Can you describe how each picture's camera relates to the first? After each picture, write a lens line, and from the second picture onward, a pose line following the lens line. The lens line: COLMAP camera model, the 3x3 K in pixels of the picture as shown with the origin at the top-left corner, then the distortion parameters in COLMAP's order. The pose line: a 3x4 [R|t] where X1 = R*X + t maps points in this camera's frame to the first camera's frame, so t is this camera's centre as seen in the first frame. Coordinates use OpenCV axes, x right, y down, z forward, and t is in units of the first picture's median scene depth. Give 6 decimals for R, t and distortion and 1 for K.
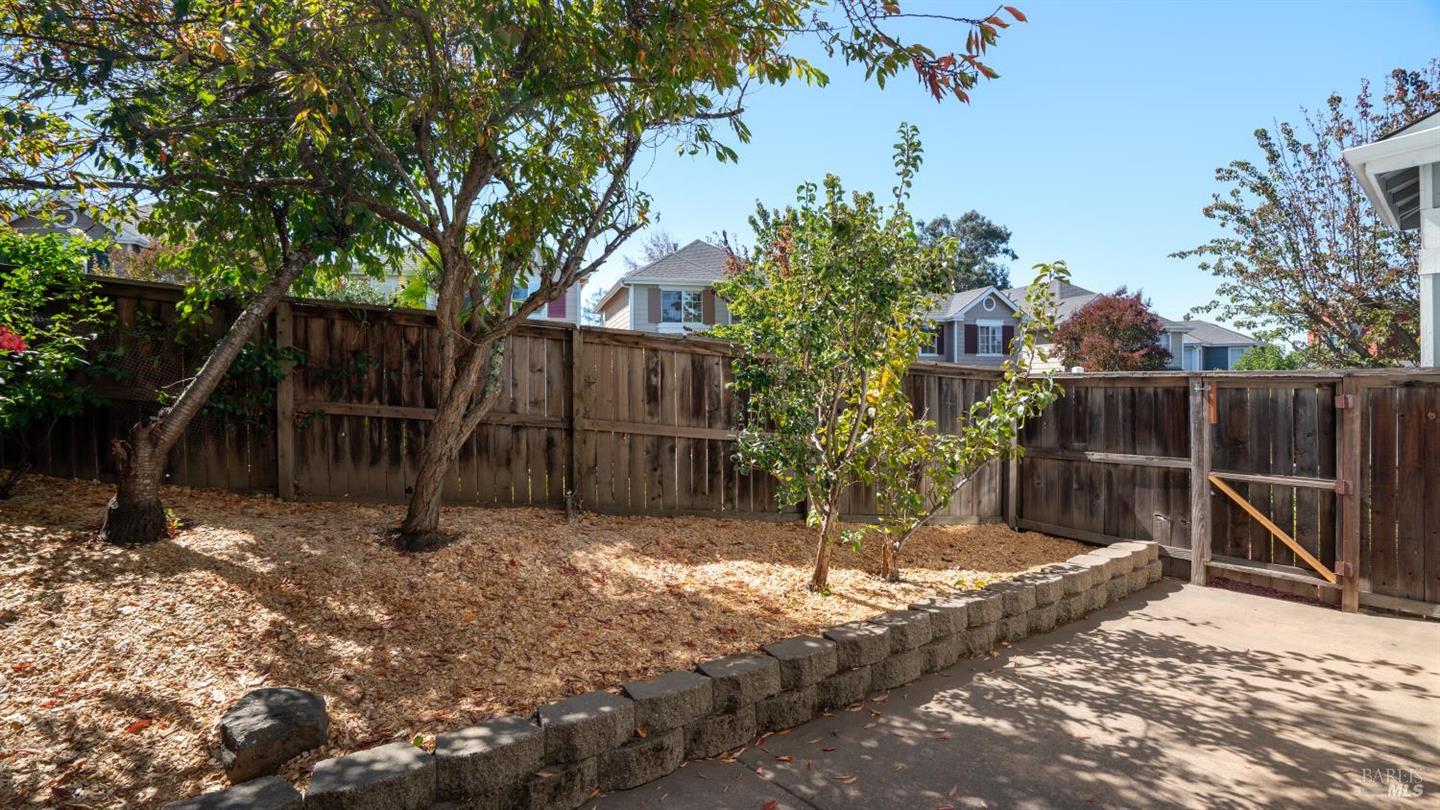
lens RADIAL K [[660.4, 0, 709.2], [0, 660.4, 398.0], [0, 0, 1]] dist [-0.033911, 0.008135]
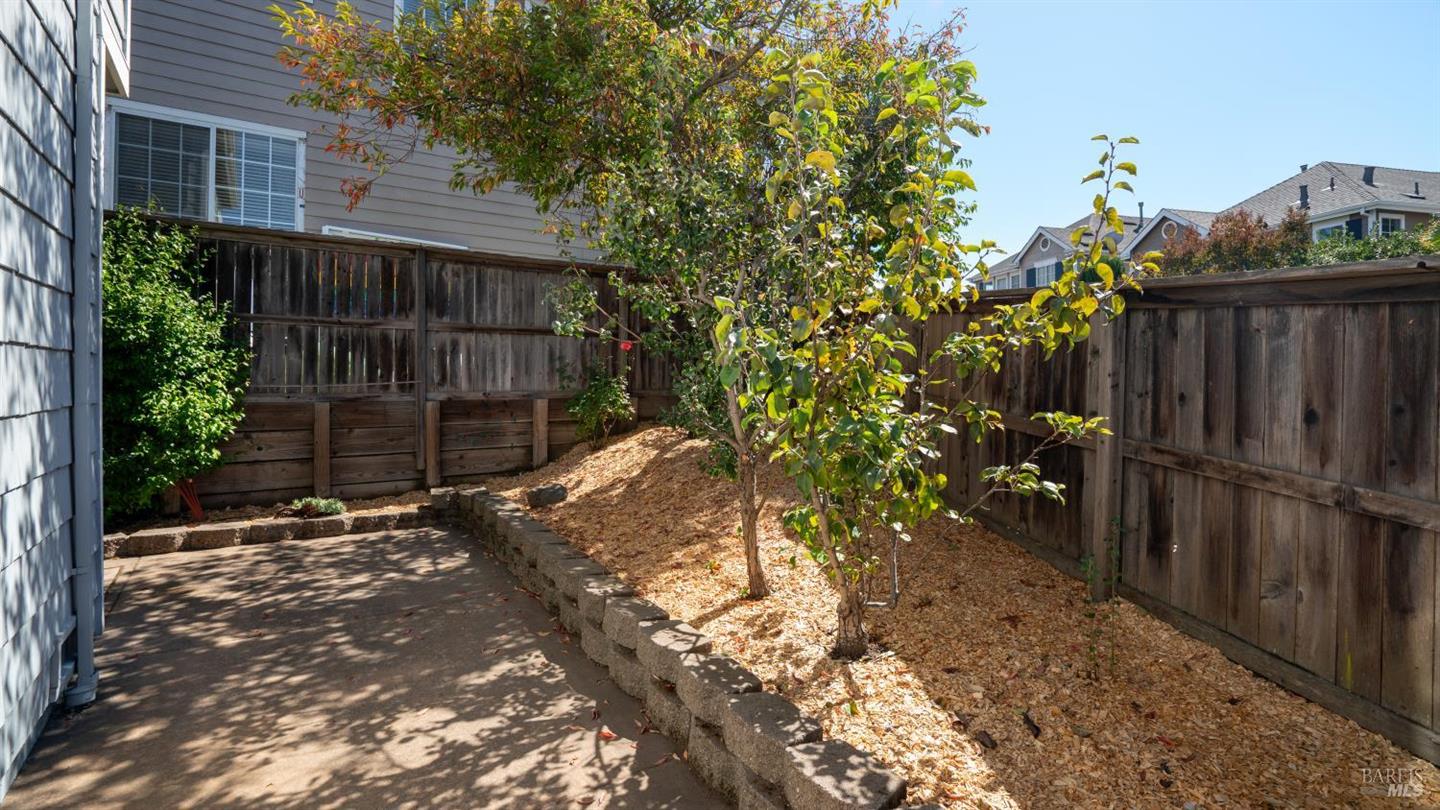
lens RADIAL K [[660.4, 0, 716.2], [0, 660.4, 395.5], [0, 0, 1]] dist [-0.033911, 0.008135]
pose [[-0.080732, 0.024618, -0.996432, 1.184712], [-0.017252, 0.999511, 0.026092, 0.022903], [0.996587, 0.019297, -0.080268, 1.200936]]
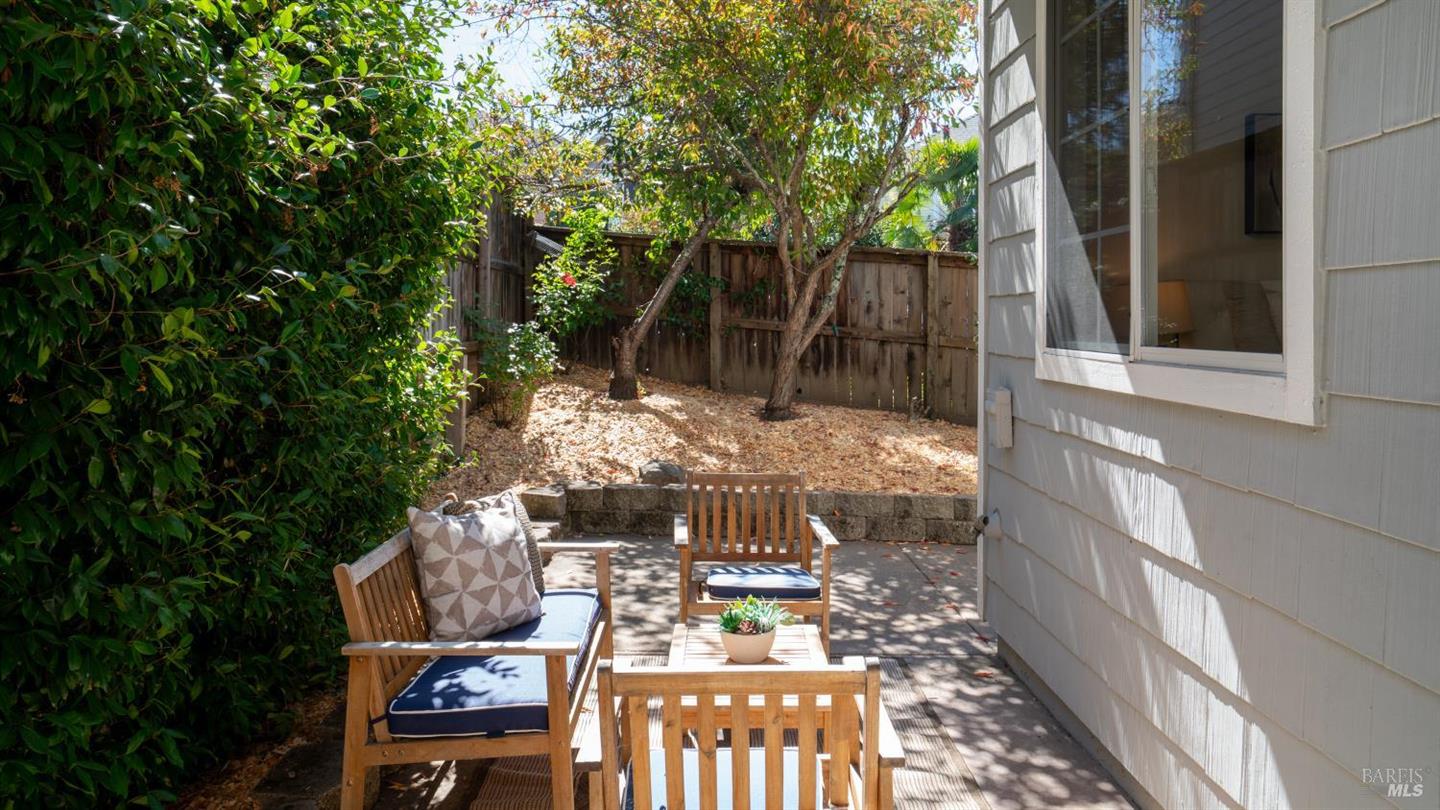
lens RADIAL K [[1019.6, 0, 726.9], [0, 1019.6, 397.2], [0, 0, 1]] dist [-0.013620, -0.000040]
pose [[0.778781, 0.049165, -0.625367, 0.895302], [-0.012220, 0.997924, 0.063236, 0.046414], [0.627177, -0.041605, 0.777765, -0.811163]]
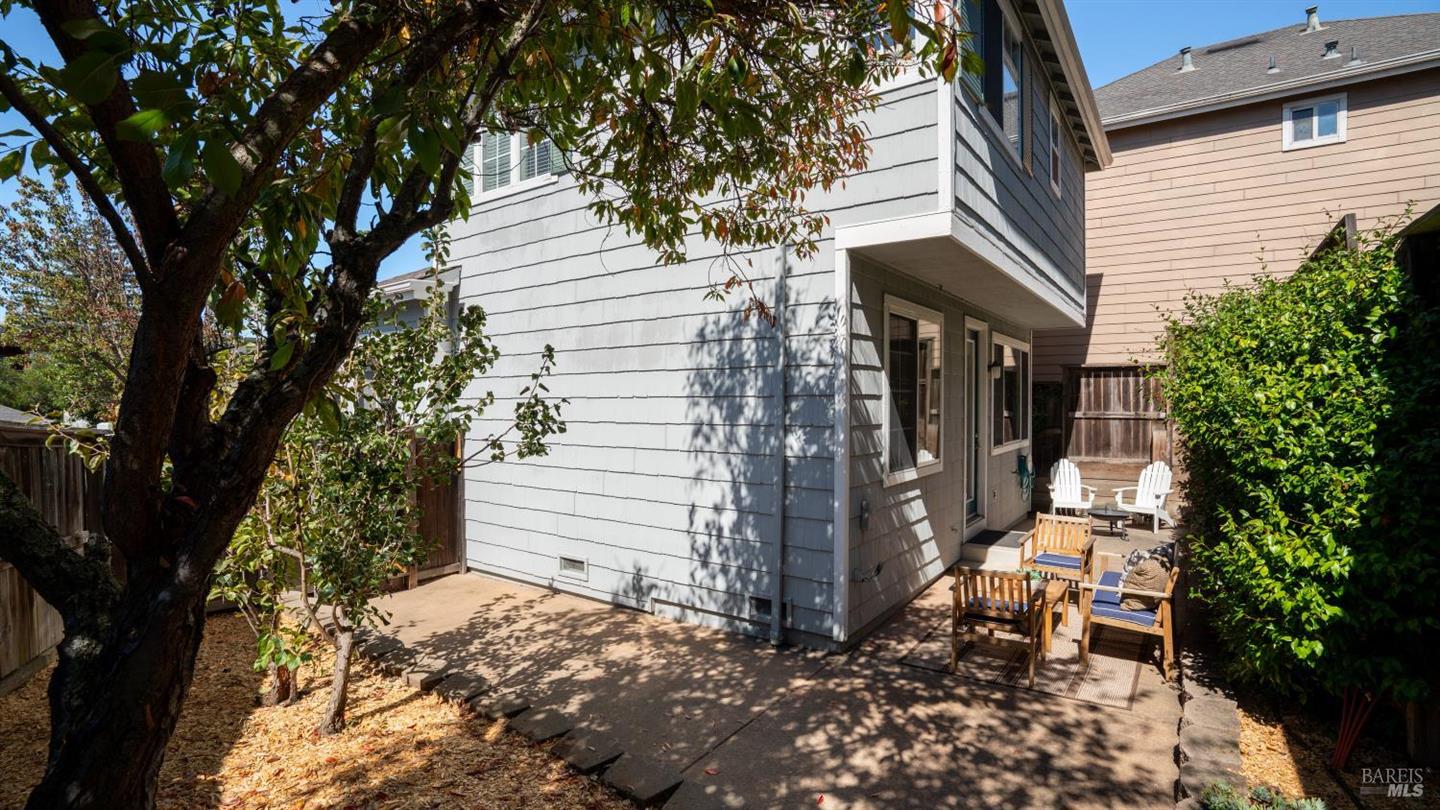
lens RADIAL K [[660.4, 0, 728.3], [0, 660.4, 402.1], [0, 0, 1]] dist [-0.033911, 0.008135]
pose [[-0.253403, -0.001444, 0.967360, -0.851712], [0.017120, 0.999836, 0.005977, -0.123972], [-0.967209, 0.018076, -0.253336, 0.865250]]
